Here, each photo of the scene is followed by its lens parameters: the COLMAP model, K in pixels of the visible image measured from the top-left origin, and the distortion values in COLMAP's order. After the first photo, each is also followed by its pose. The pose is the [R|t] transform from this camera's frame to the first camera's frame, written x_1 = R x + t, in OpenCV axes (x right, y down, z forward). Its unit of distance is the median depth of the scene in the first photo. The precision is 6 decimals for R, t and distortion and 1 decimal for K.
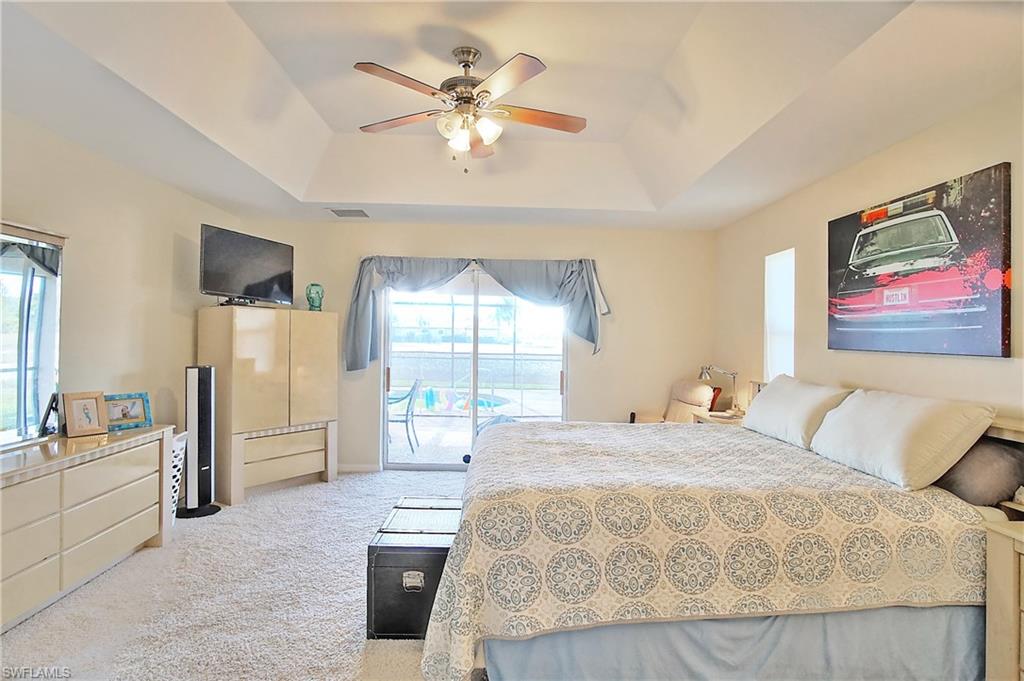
lens RADIAL K [[549.9, 0, 515.7], [0, 549.9, 325.4], [0, 0, 1]] dist [-0.022187, 0.002922]
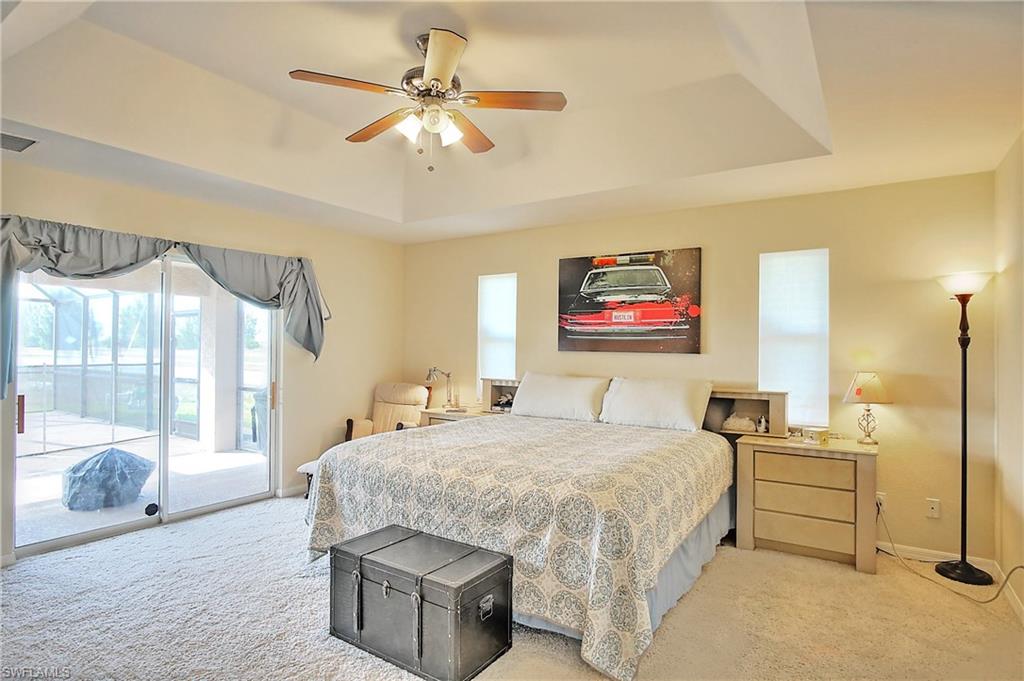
lens RADIAL K [[549.9, 0, 514.2], [0, 549.9, 338.6], [0, 0, 1]] dist [-0.022187, 0.002922]
pose [[0.576586, -0.006493, 0.817011, -0.723989], [-0.012699, 0.999776, 0.016908, -0.012022], [-0.816938, -0.020124, 0.576374, 0.326209]]
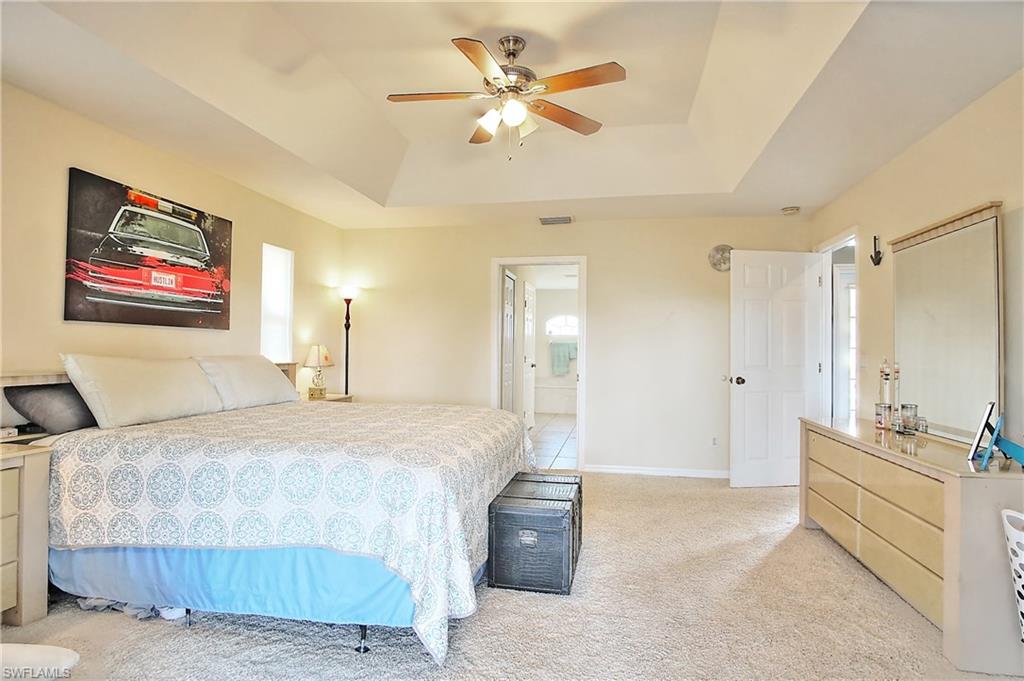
lens RADIAL K [[549.9, 0, 515.0], [0, 549.9, 341.8], [0, 0, 1]] dist [-0.022187, 0.002922]
pose [[-0.976363, -0.019564, 0.215251, -0.304497], [-0.026923, 0.999147, -0.031310, 0.095246], [-0.214455, -0.036365, -0.976057, 1.891252]]
